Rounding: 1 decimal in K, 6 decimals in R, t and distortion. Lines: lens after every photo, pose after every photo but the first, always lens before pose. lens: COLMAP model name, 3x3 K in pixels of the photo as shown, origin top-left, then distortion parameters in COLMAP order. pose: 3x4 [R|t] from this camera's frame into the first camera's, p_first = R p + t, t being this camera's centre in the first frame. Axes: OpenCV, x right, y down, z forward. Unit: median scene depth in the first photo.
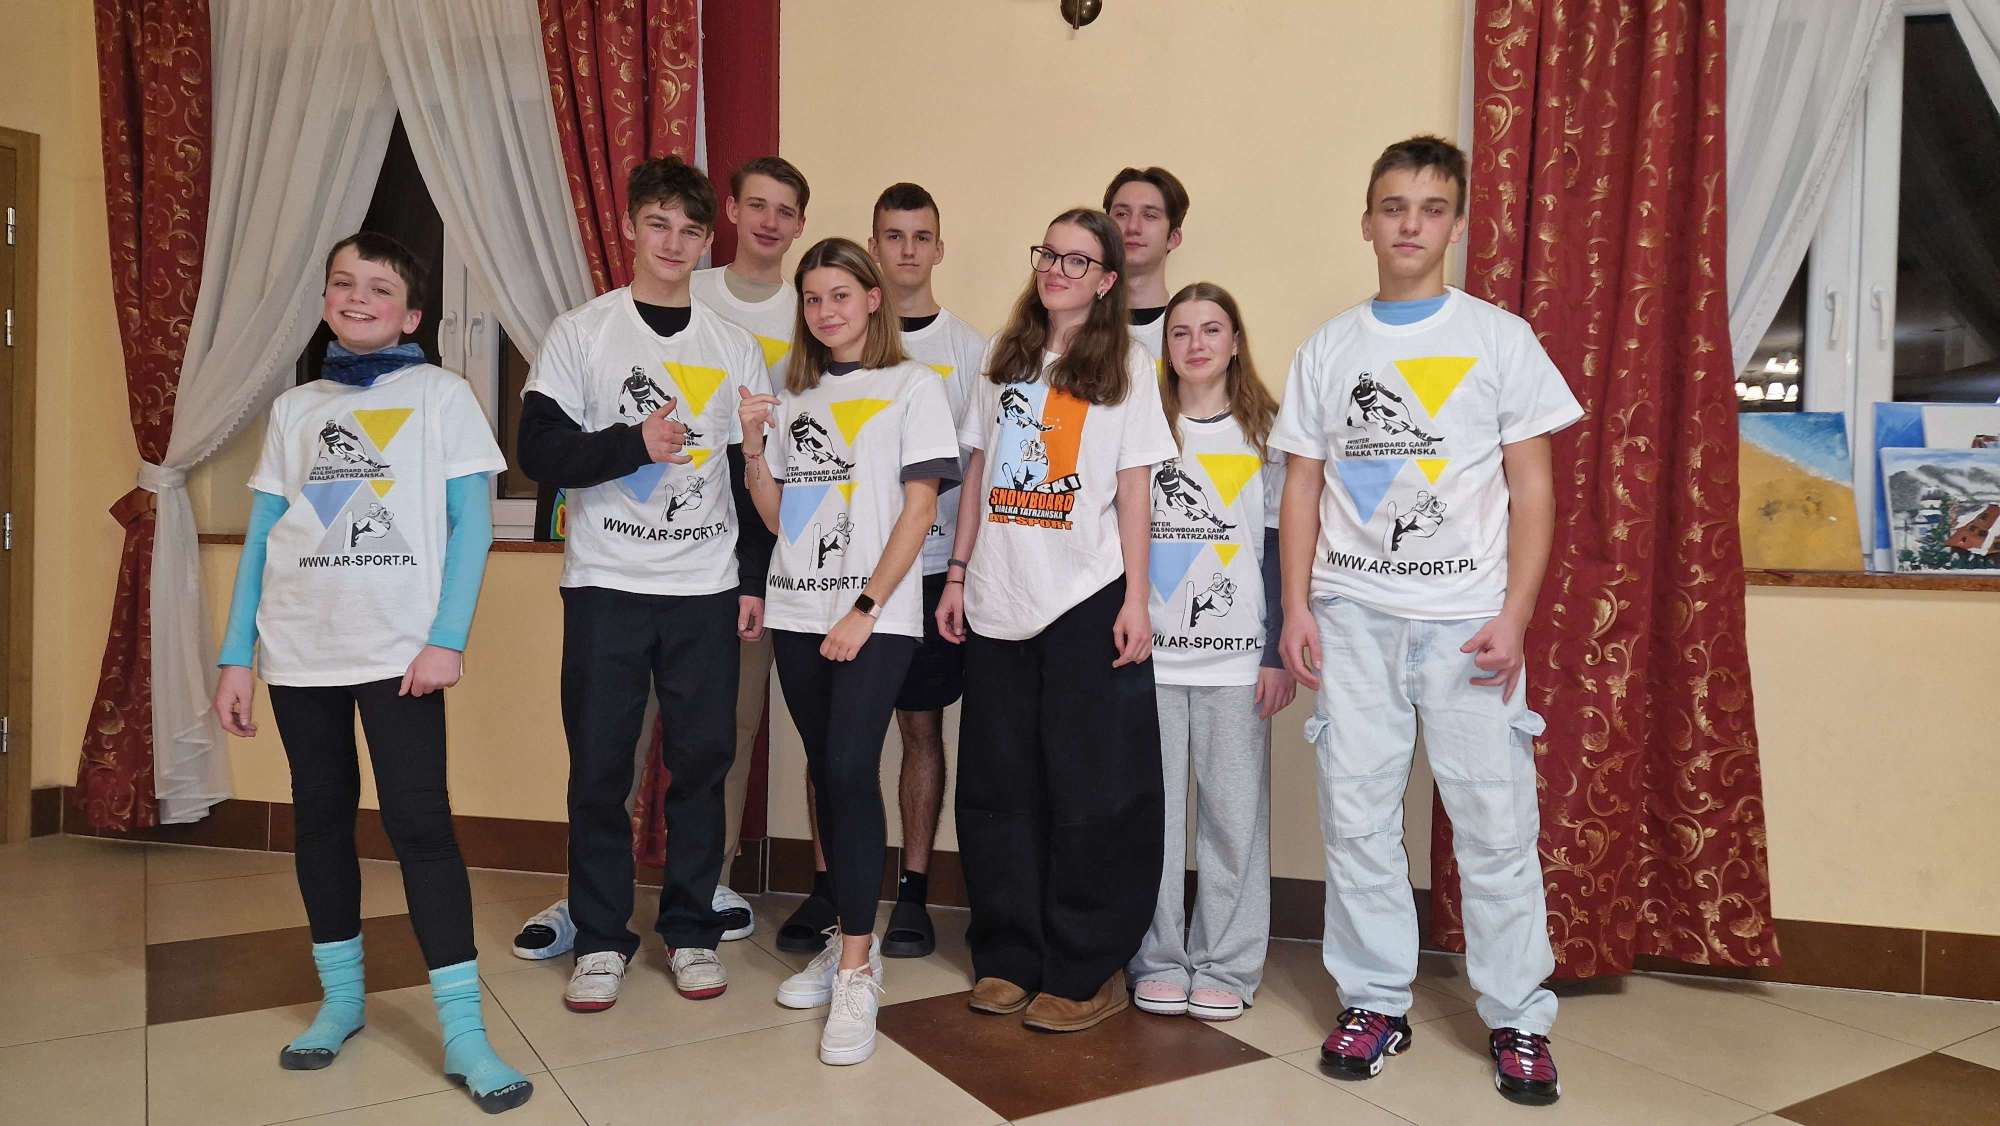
lens RADIAL K [[1366.3, 0, 979.1], [0, 1366.3, 587.6], [0, 0, 1]] dist [0.080095, -0.060159]
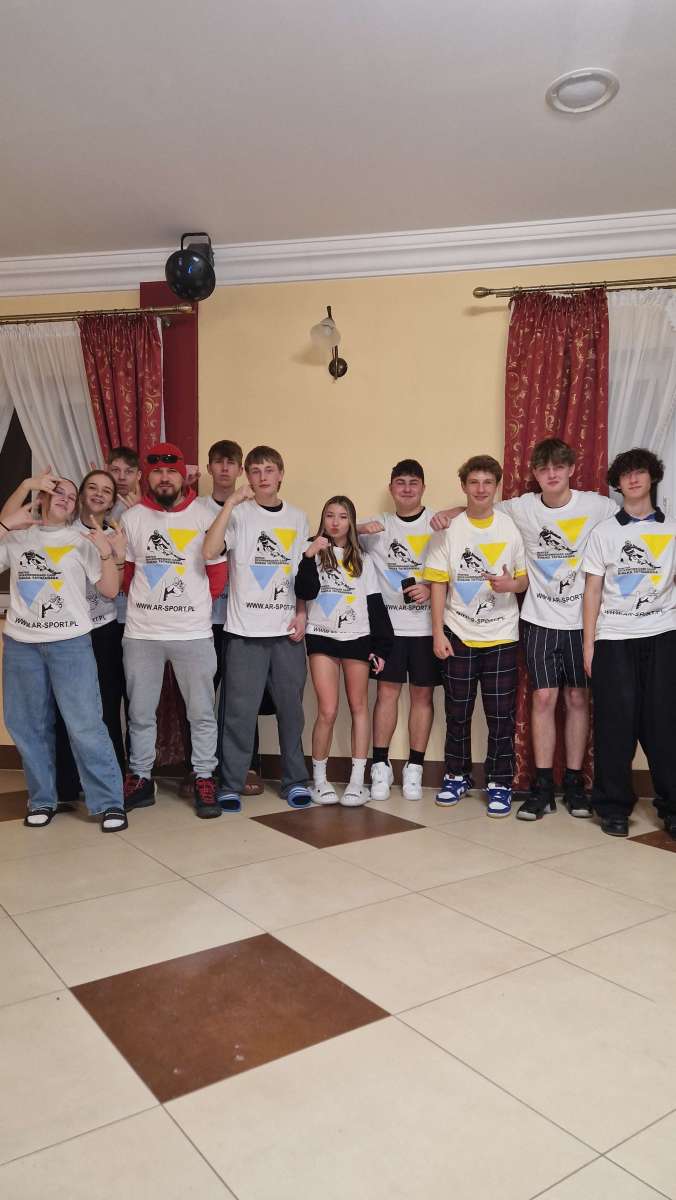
lens RADIAL K [[819.8, 0, 336.2], [0, 819.8, 608.7], [0, 0, 1]] dist [0.080095, -0.060159]
pose [[0.997846, -0.019022, 0.062775, -0.017684], [0.020424, 0.999555, -0.021762, -0.008270], [-0.062333, 0.022997, 0.997790, -0.286691]]
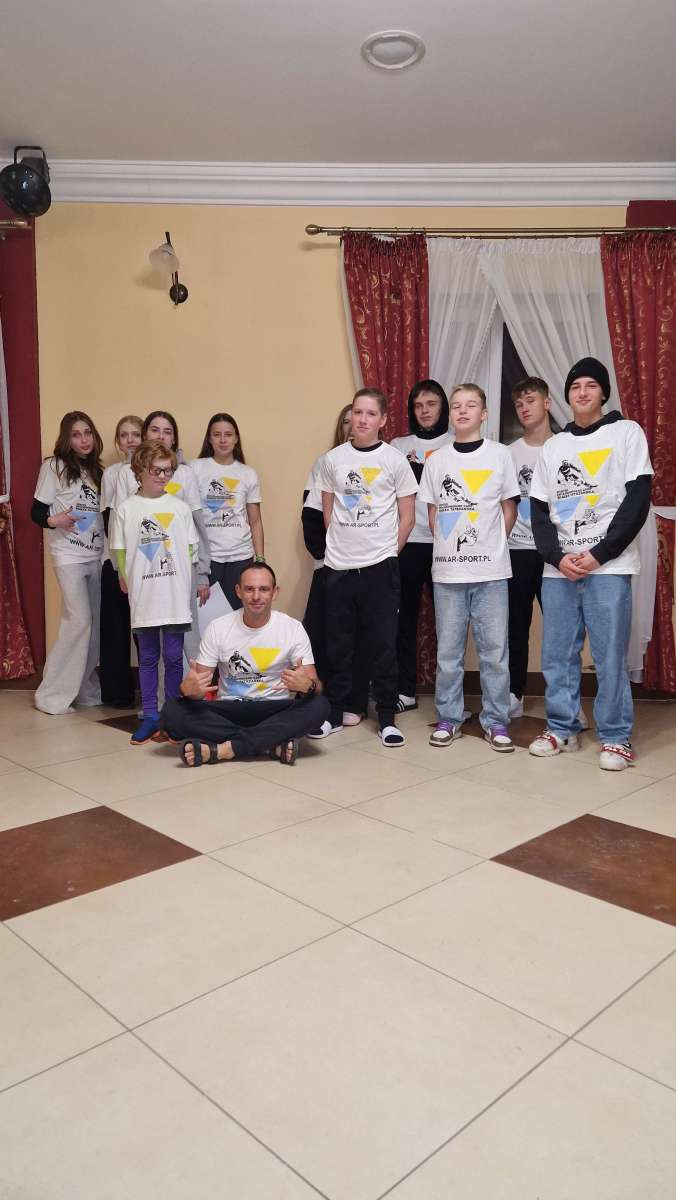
lens RADIAL K [[819.8, 0, 333.8], [0, 819.8, 606.3], [0, 0, 1]] dist [0.080095, -0.060159]
pose [[0.975839, -0.029901, 0.216436, 0.011250], [0.016281, 0.997789, 0.064443, 0.007054], [-0.217884, -0.059363, 0.974168, -0.391345]]
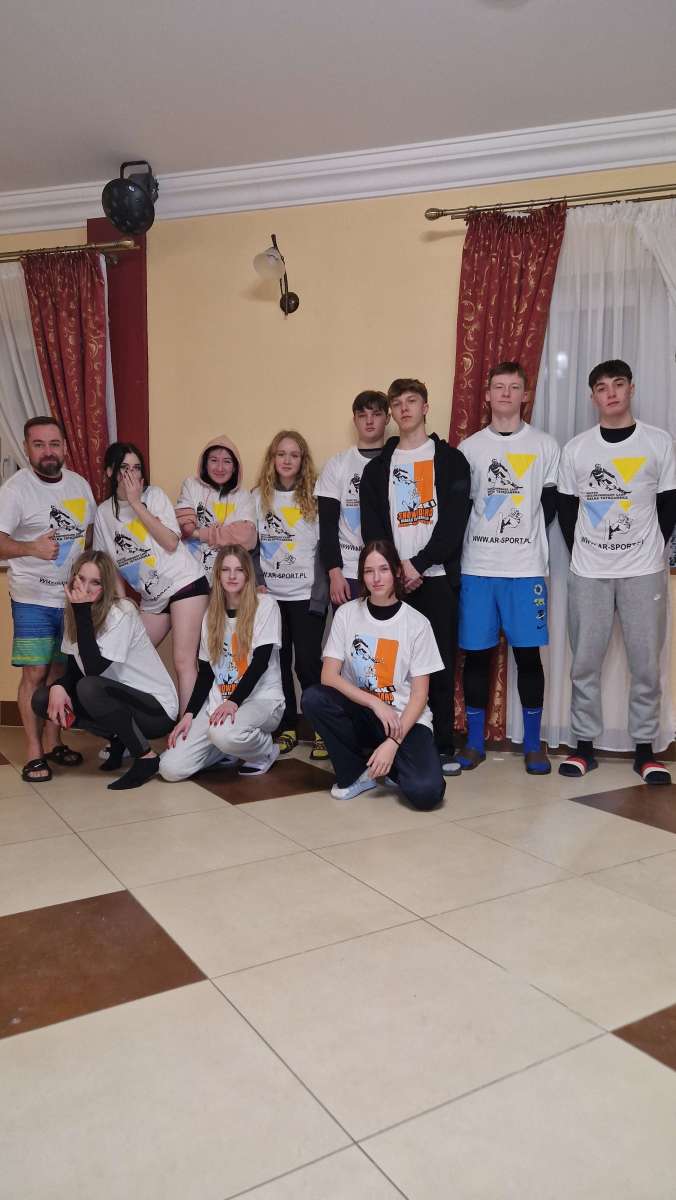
lens RADIAL K [[819.8, 0, 326.8], [0, 819.8, 604.8], [0, 0, 1]] dist [0.080095, -0.060159]
pose [[0.999730, -0.021438, -0.008995, 0.123847], [0.021564, 0.999667, 0.014171, 0.015006], [0.008688, -0.014361, 0.999859, -0.237300]]
